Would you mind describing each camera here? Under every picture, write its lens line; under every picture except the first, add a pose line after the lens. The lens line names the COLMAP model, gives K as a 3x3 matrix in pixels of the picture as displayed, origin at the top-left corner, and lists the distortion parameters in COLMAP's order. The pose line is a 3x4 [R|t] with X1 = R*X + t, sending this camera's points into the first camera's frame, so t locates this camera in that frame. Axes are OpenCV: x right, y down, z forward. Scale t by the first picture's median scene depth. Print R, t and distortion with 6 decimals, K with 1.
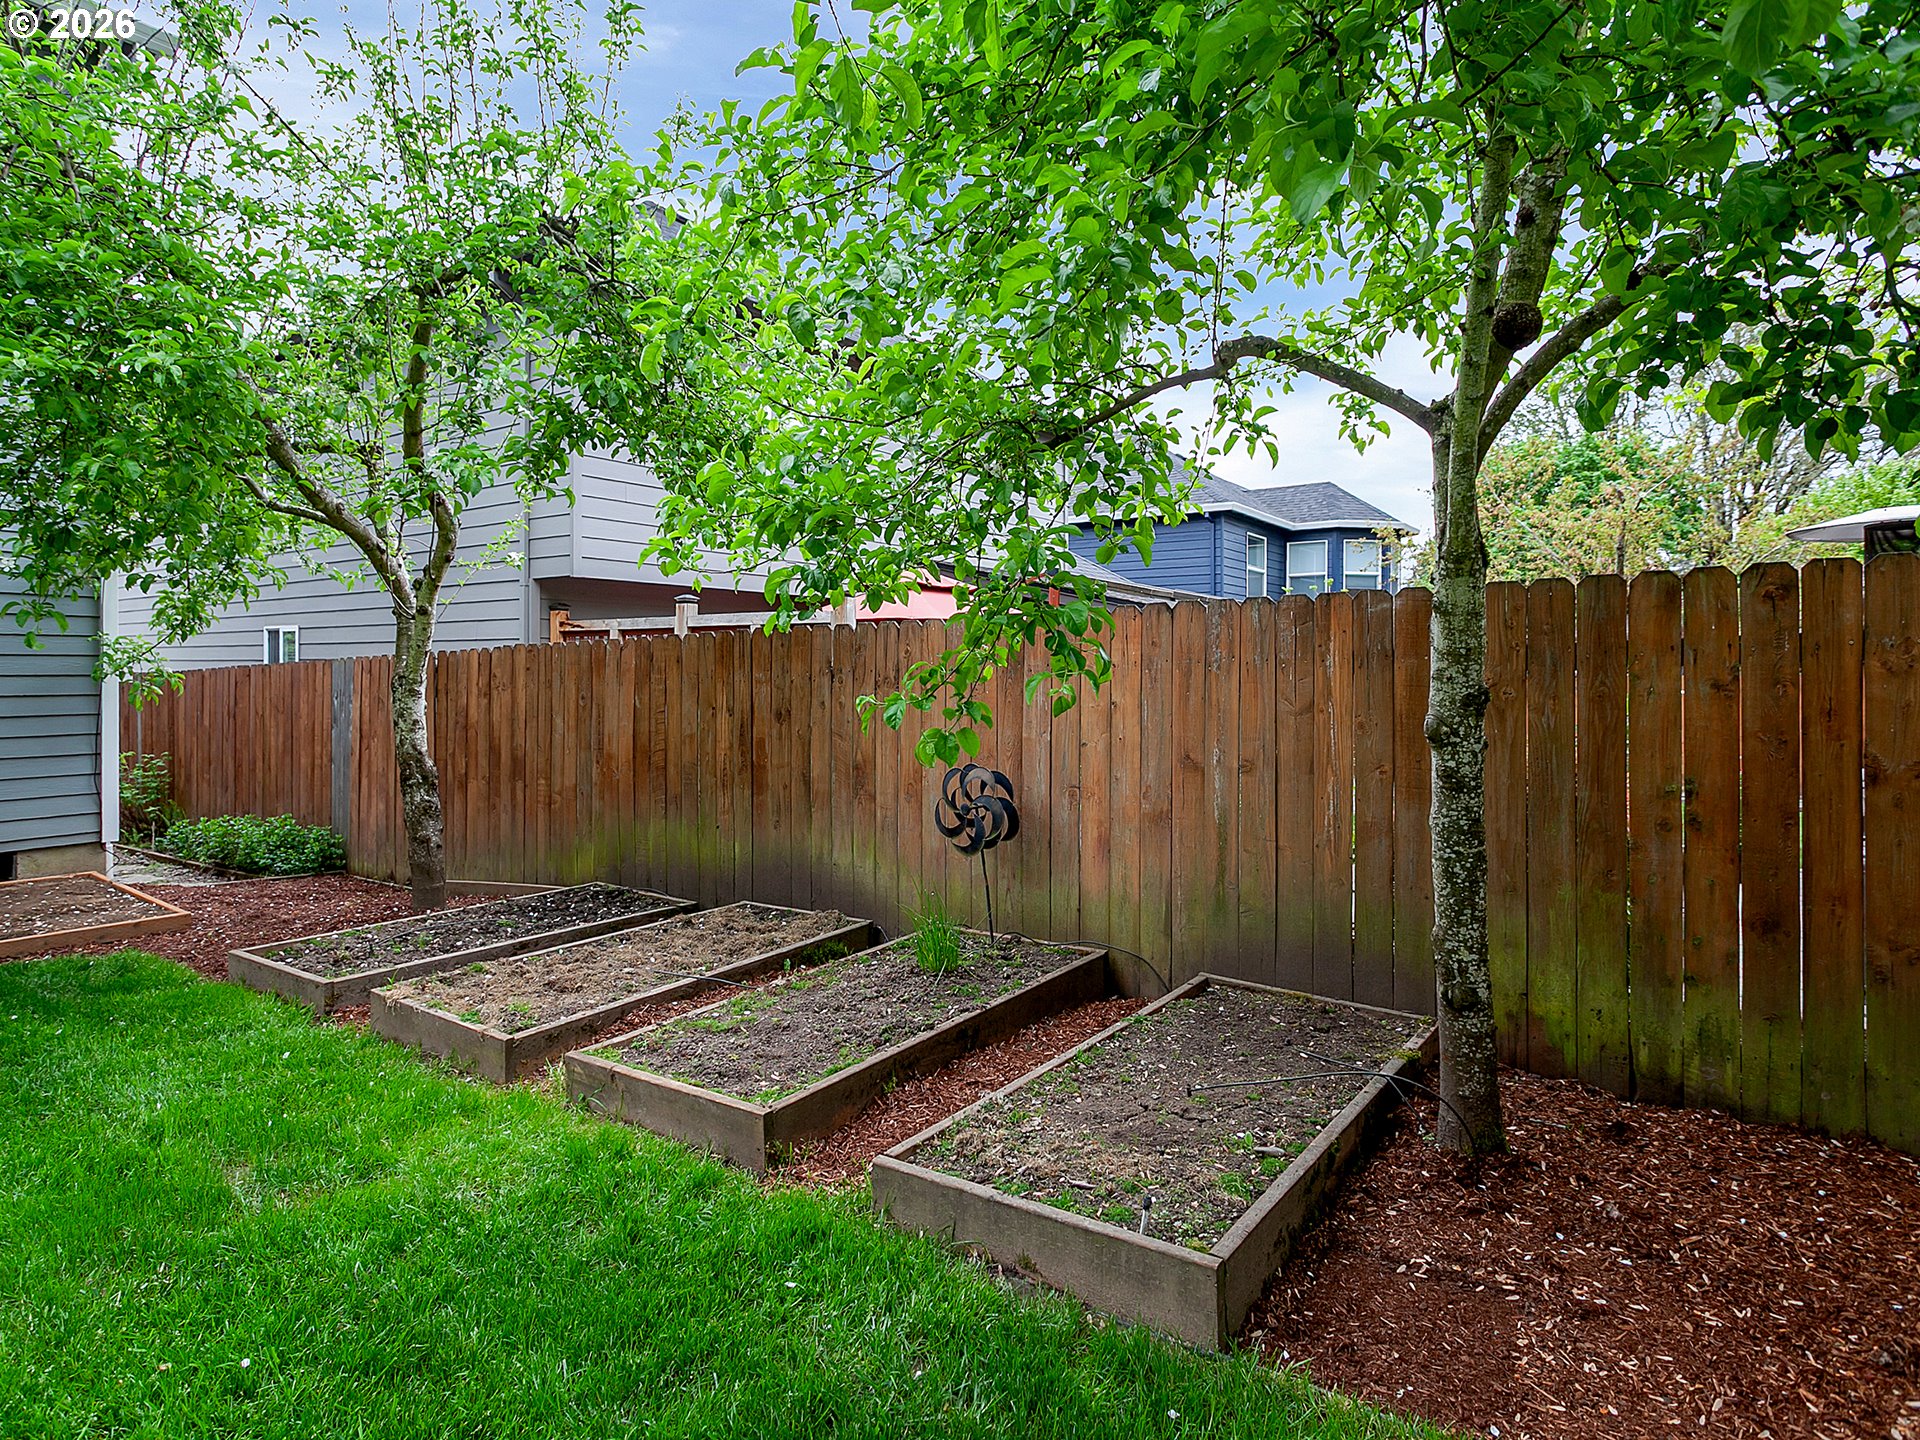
lens RADIAL K [[1050.5, 0, 922.2], [0, 1050.5, 664.0], [0, 0, 1]] dist [0.000451, 0.000996]
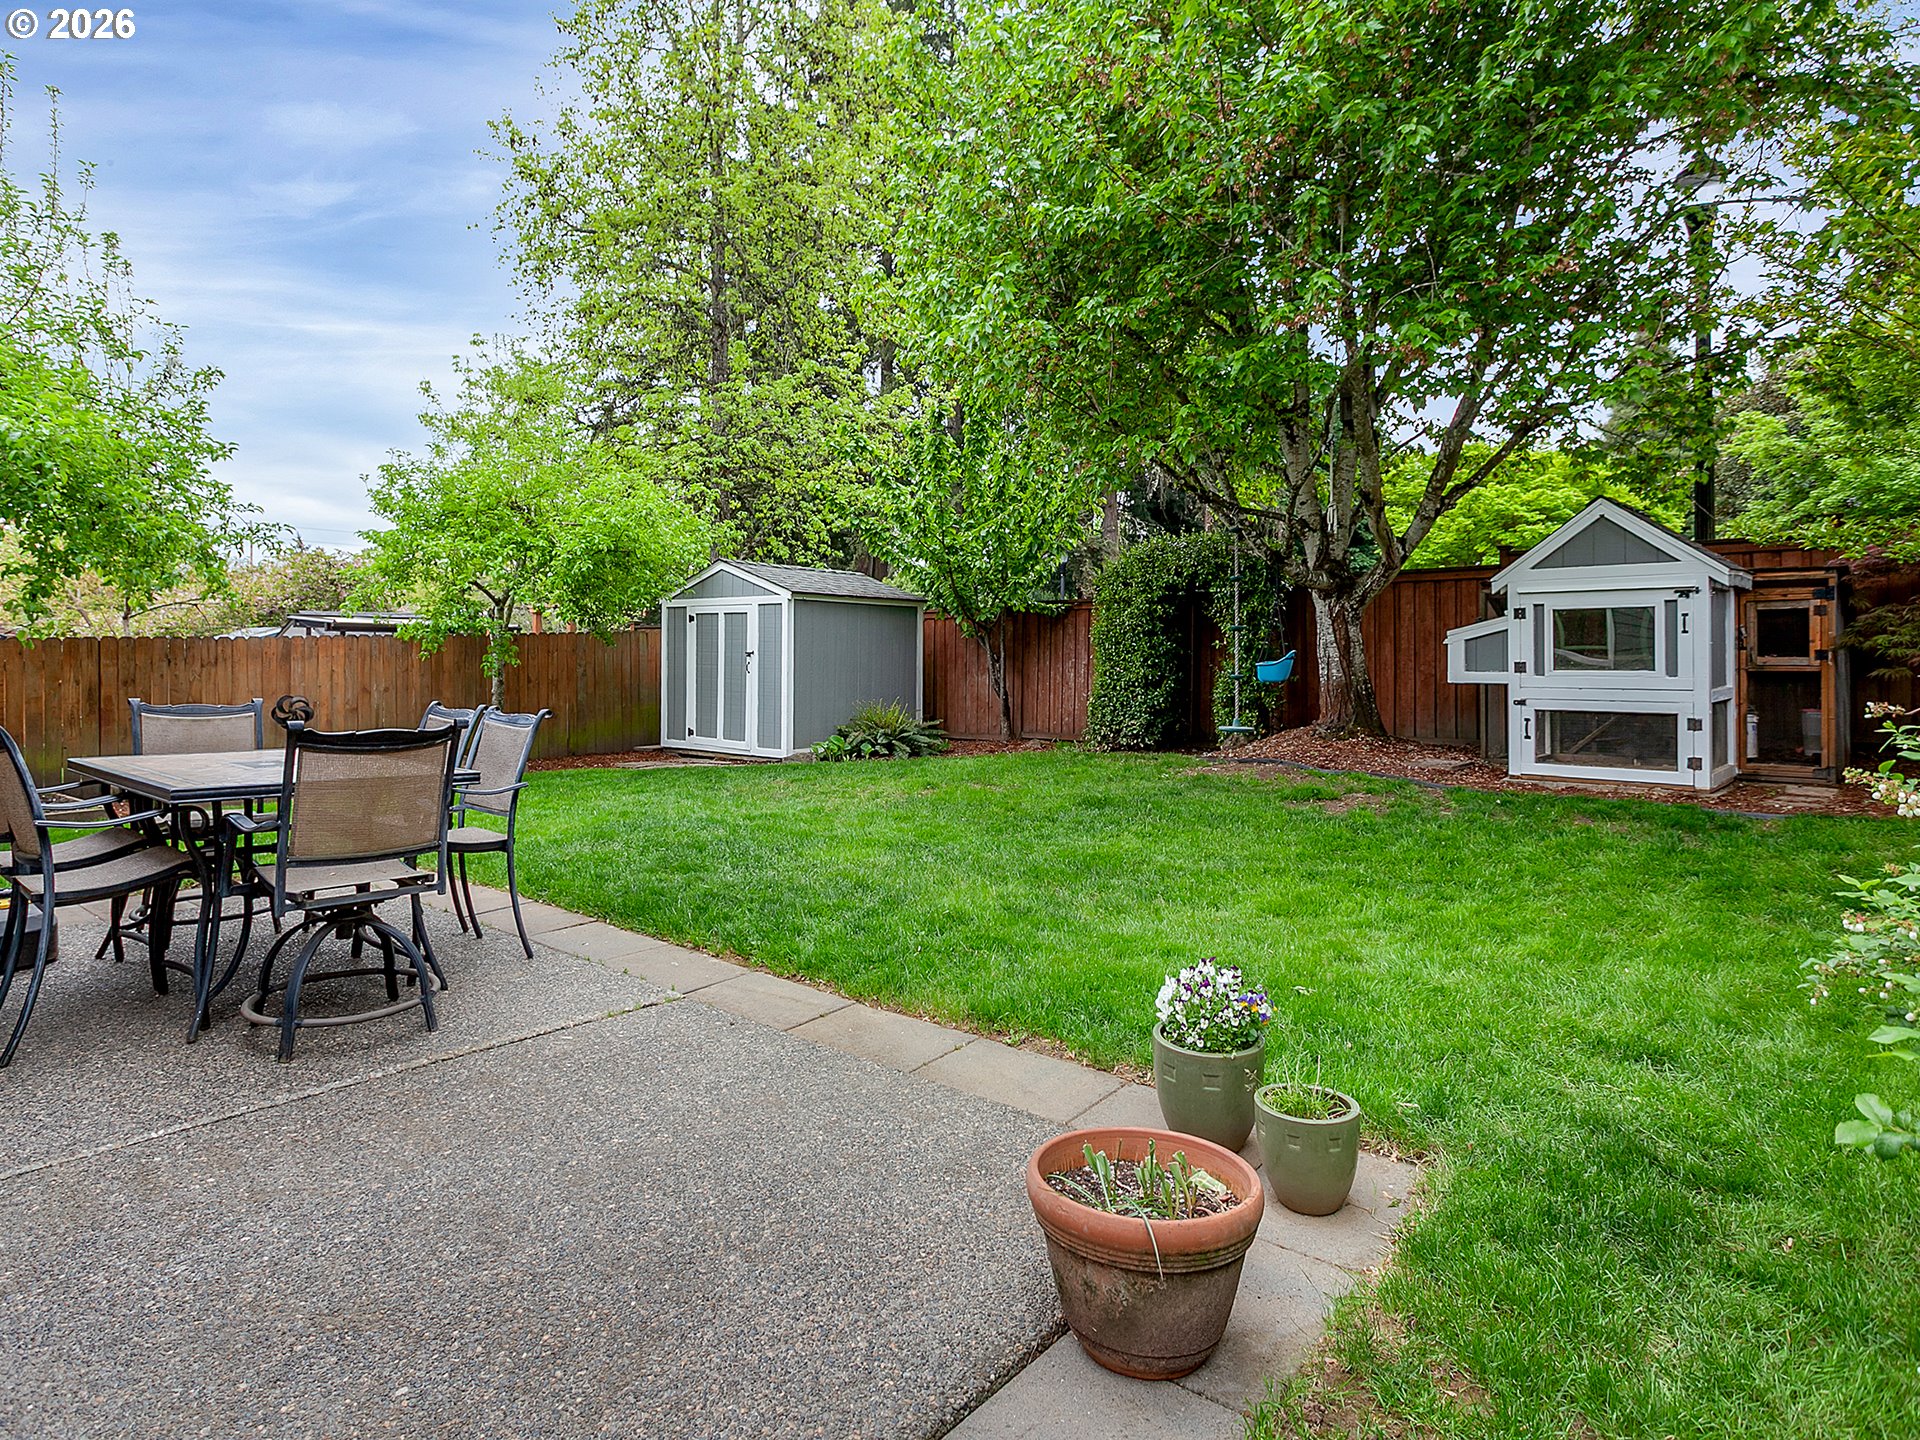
lens RADIAL K [[1033.6, 0, 946.4], [0, 1033.6, 670.2], [0, 0, 1]] dist [-0.003729, 0.001874]
pose [[0.045815, -0.012626, 0.998870, -3.246461], [-0.003445, 0.999912, 0.012797, -0.004693], [-0.998944, -0.004027, 0.045767, -0.950910]]
